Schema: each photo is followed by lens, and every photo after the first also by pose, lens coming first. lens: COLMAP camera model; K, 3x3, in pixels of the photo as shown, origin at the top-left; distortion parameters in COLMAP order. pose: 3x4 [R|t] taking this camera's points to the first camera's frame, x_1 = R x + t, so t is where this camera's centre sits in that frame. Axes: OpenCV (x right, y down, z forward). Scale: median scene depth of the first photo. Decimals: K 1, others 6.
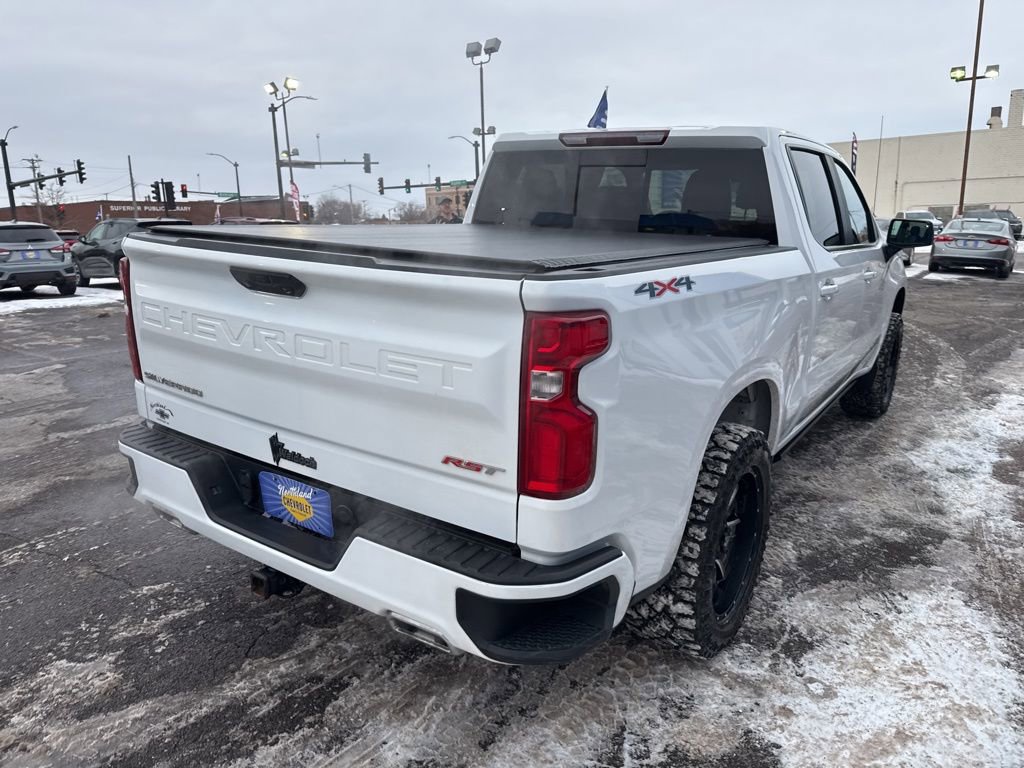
lens RADIAL K [[715.1, 0, 517.3], [0, 715.1, 398.1], [0, 0, 1]] dist [0.022613, -0.019437]
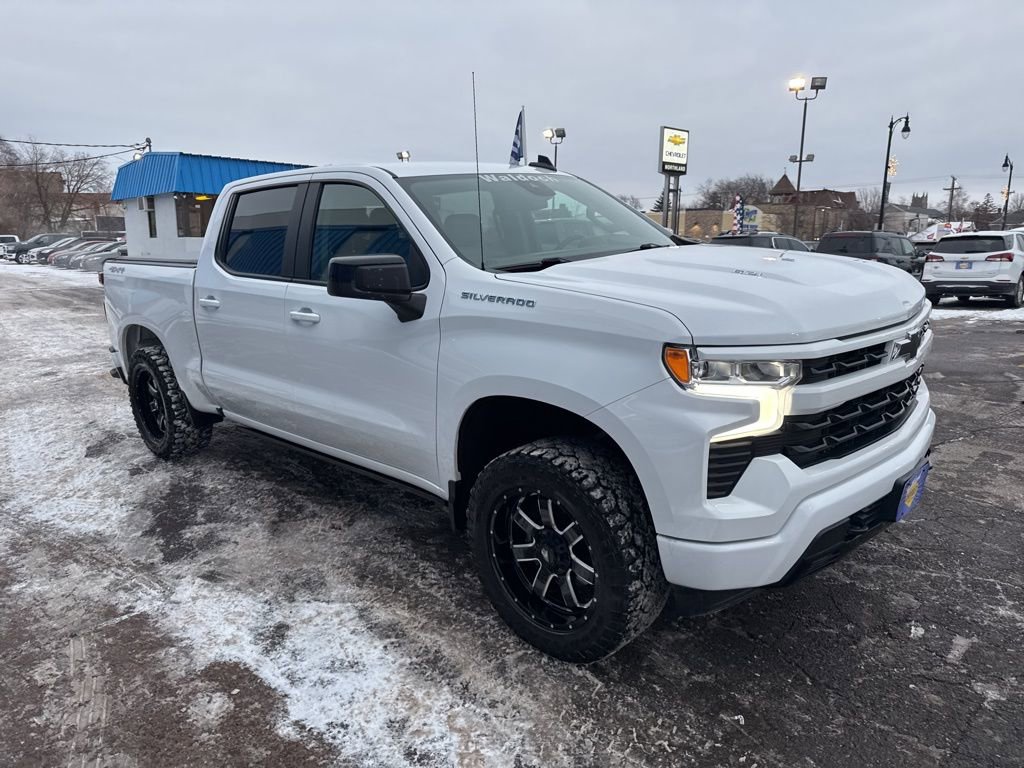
lens RADIAL K [[725.1, 0, 517.8], [0, 725.1, 383.7], [0, 0, 1]] dist [0.001395, 0.001502]
pose [[-0.164773, 0.206105, -0.964557, 2.109430], [-0.227260, 0.943678, 0.240466, -0.585287], [0.959793, 0.258828, -0.108653, 2.207494]]
